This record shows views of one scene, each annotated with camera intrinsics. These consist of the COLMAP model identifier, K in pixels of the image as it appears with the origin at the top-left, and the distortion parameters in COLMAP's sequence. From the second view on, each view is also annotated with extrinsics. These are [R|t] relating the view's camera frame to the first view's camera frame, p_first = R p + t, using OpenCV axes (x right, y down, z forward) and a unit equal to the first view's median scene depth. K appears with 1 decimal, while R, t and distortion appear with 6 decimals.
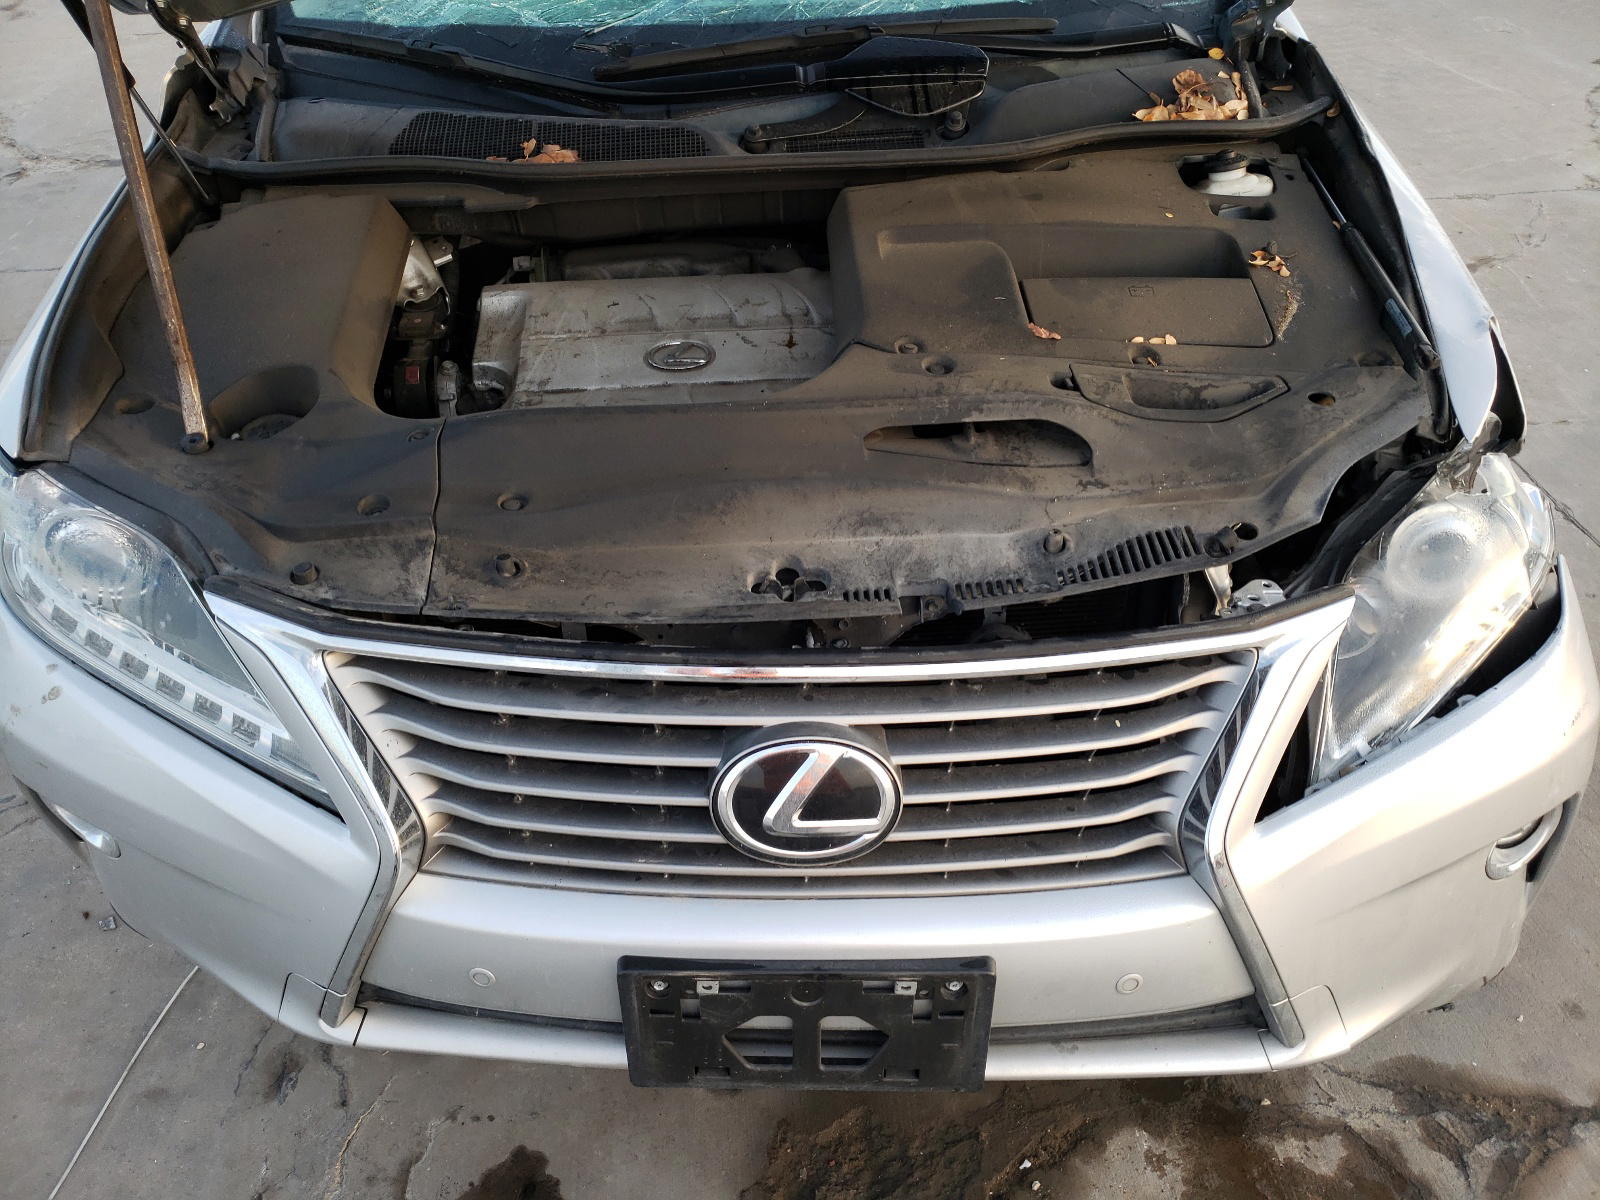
lens RADIAL K [[1258.2, 0, 811.5], [0, 1258.2, 597.4], [0, 0, 1]] dist [0.012217, 0.003276]
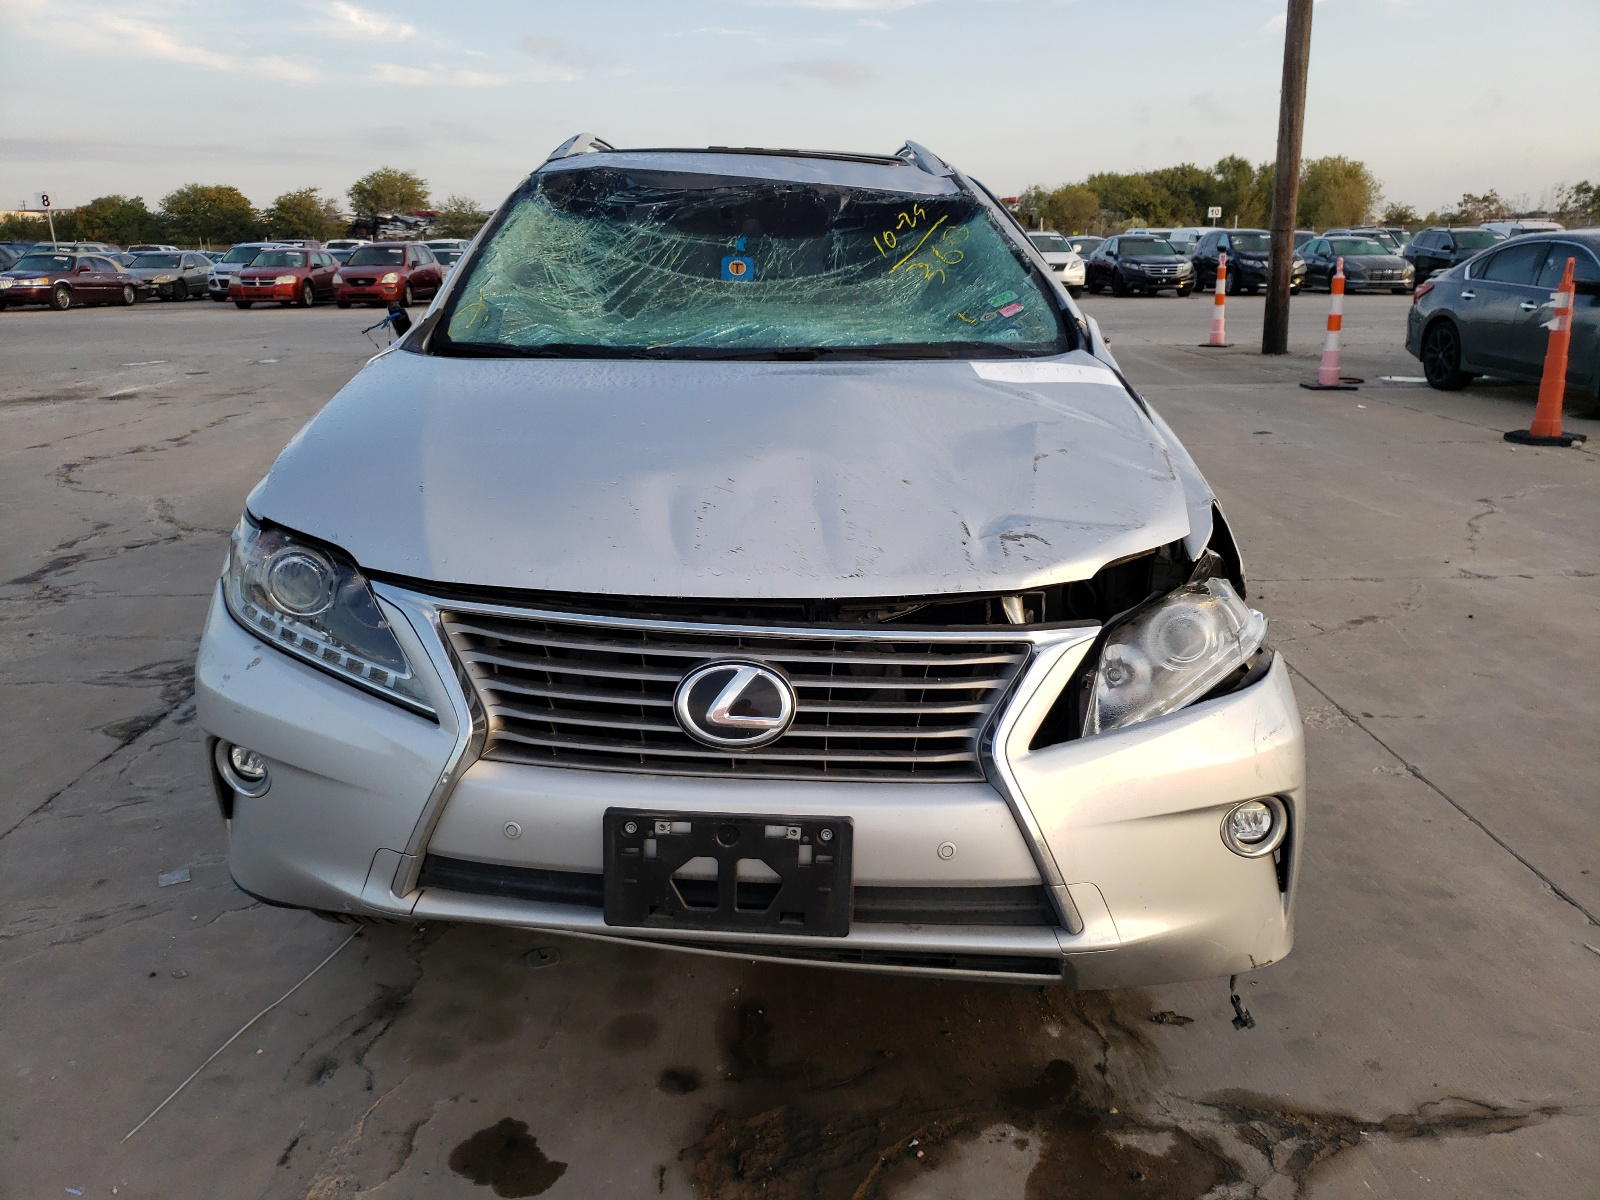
lens RADIAL K [[1258.2, 0, 811.5], [0, 1258.2, 597.4], [0, 0, 1]] dist [0.012217, 0.003276]
pose [[0.998942, 0.033296, -0.031710, 0.091498], [-0.042378, 0.934296, -0.353970, 0.393231], [0.017840, 0.354939, 0.934719, -0.341185]]
